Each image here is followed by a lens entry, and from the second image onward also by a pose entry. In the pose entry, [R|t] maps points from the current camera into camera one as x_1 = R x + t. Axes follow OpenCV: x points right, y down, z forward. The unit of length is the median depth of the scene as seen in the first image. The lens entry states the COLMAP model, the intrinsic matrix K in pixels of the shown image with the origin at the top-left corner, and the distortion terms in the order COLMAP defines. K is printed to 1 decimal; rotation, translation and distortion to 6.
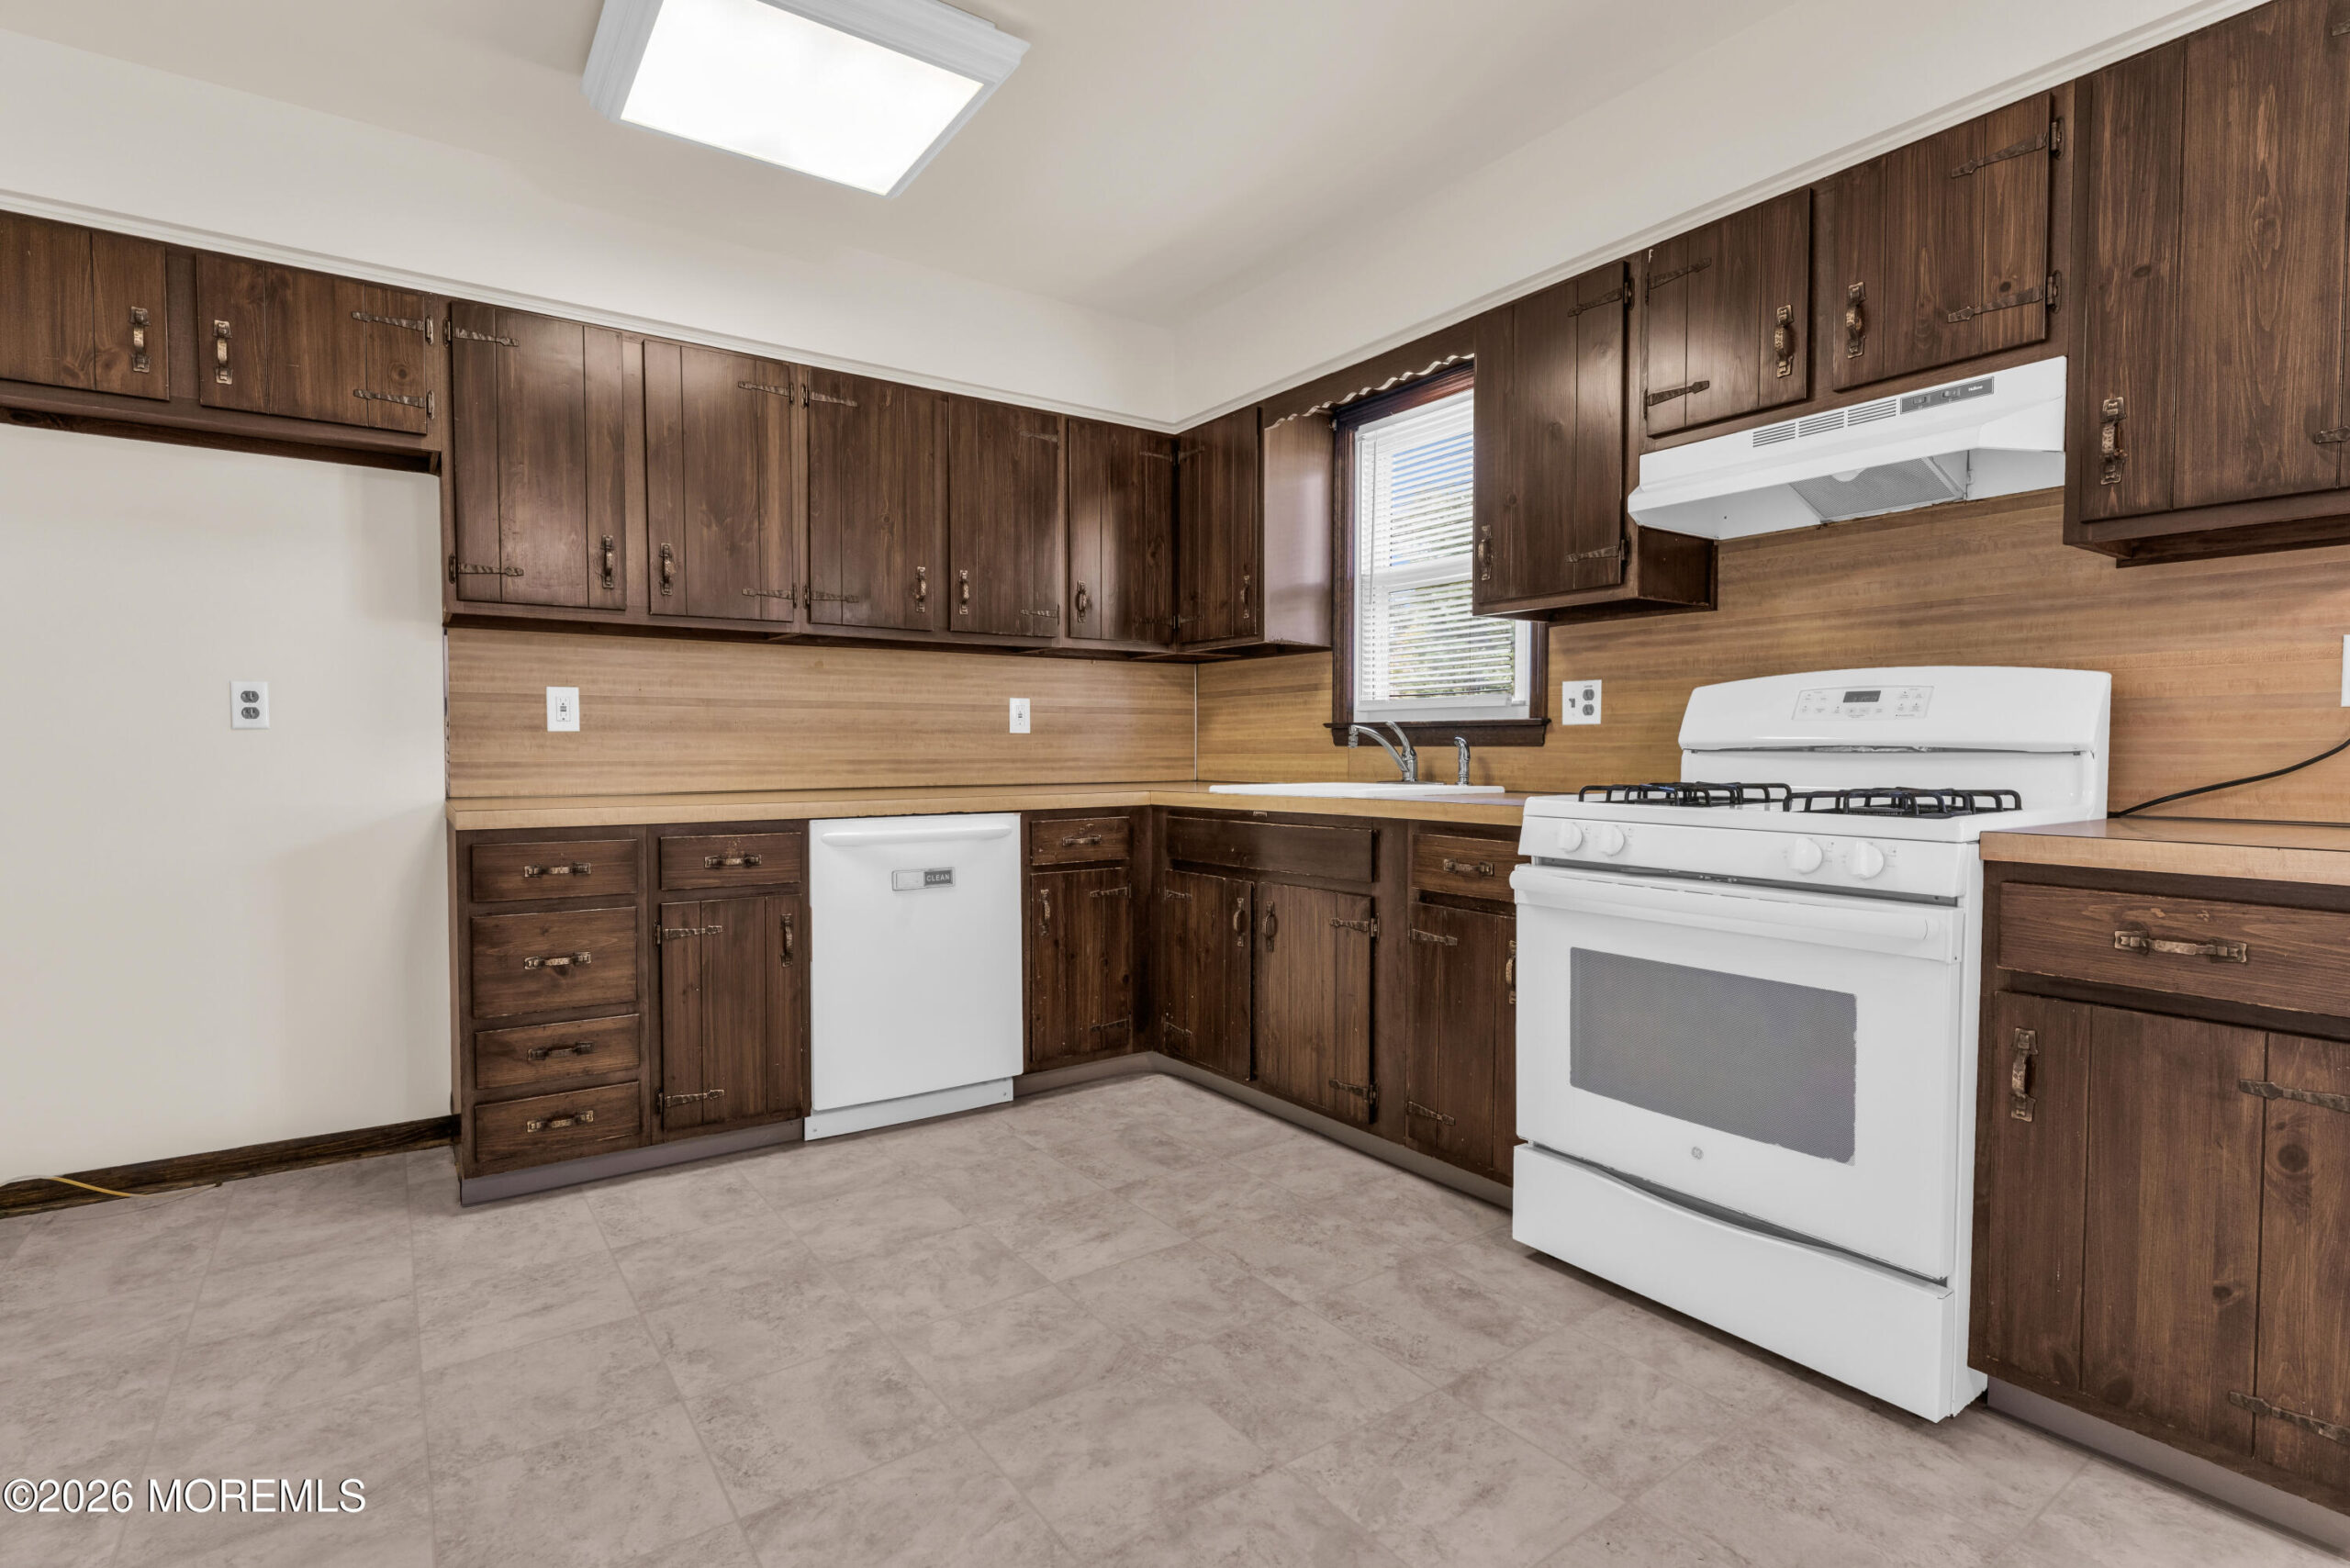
lens RADIAL K [[1123.5, 0, 1168.1], [0, 1123.5, 788.9], [0, 0, 1]] dist [-0.001042, -0.000314]
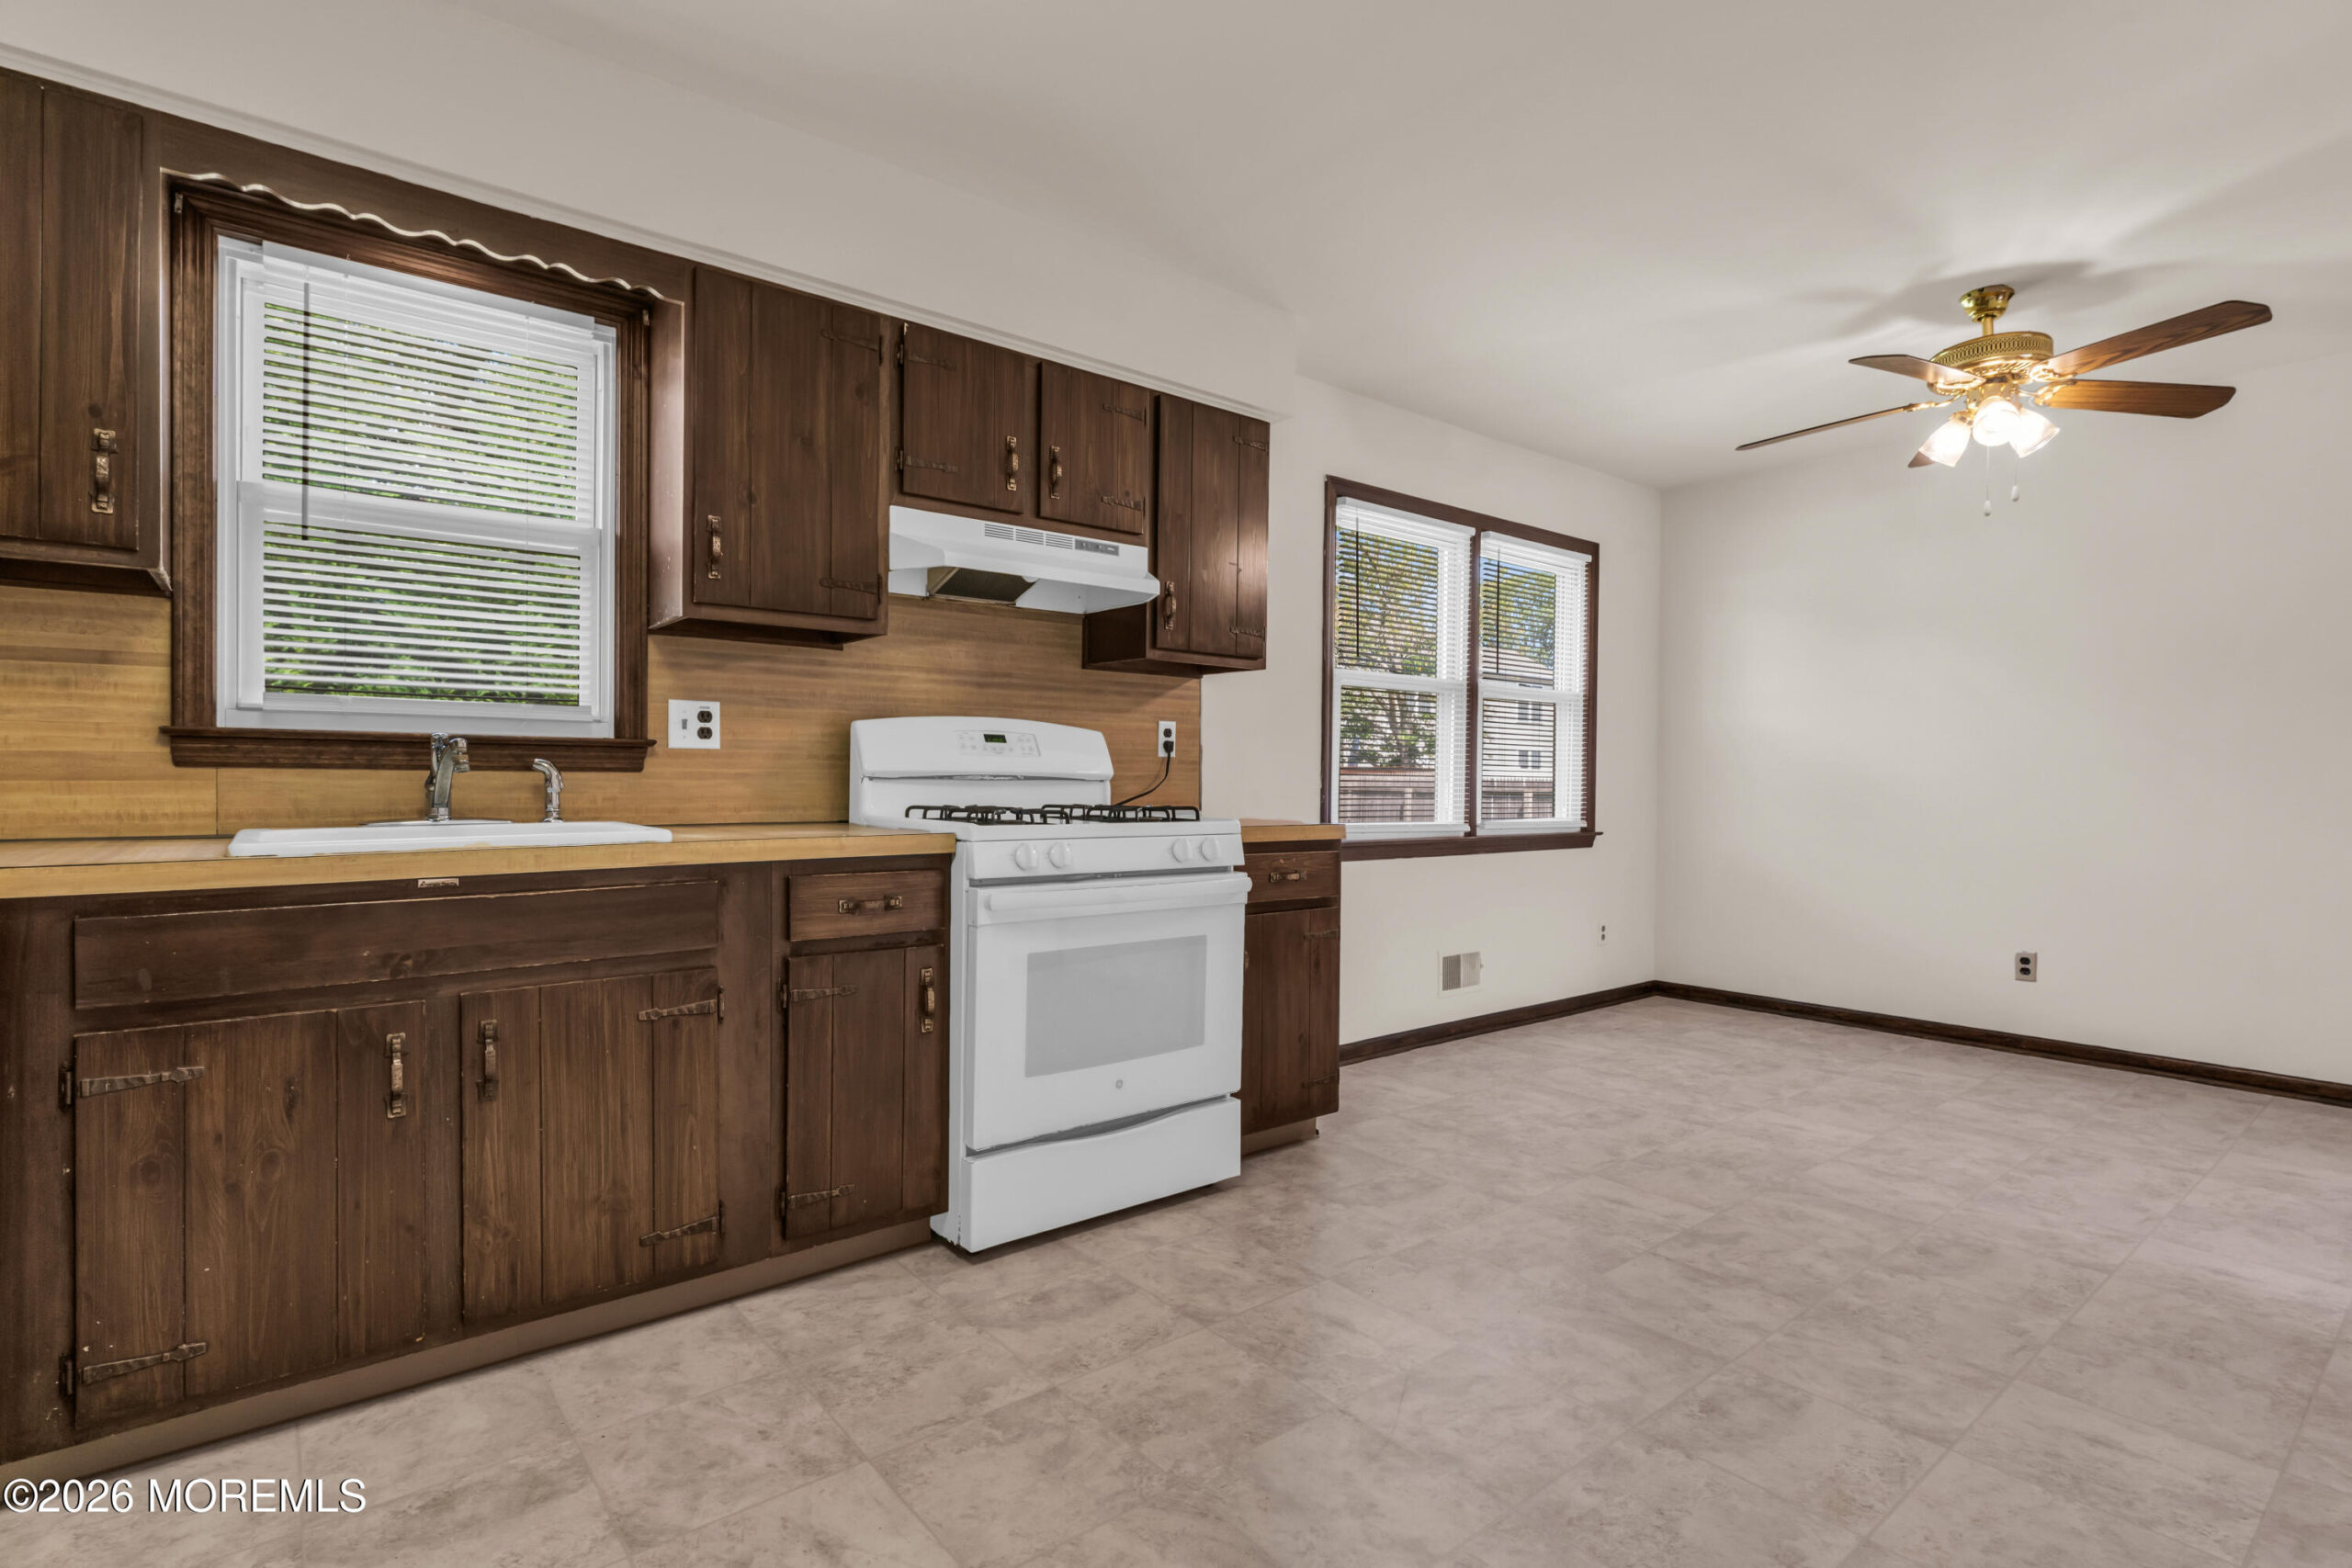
lens RADIAL K [[1124.3, 0, 1169.1], [0, 1124.3, 788.9], [0, 0, 1]] dist [-0.001042, -0.000314]
pose [[-0.063721, -0.011031, 0.997907, -0.629989], [0.028035, 0.999524, 0.012839, -0.028639], [-0.997574, 0.028794, -0.063381, 0.753427]]
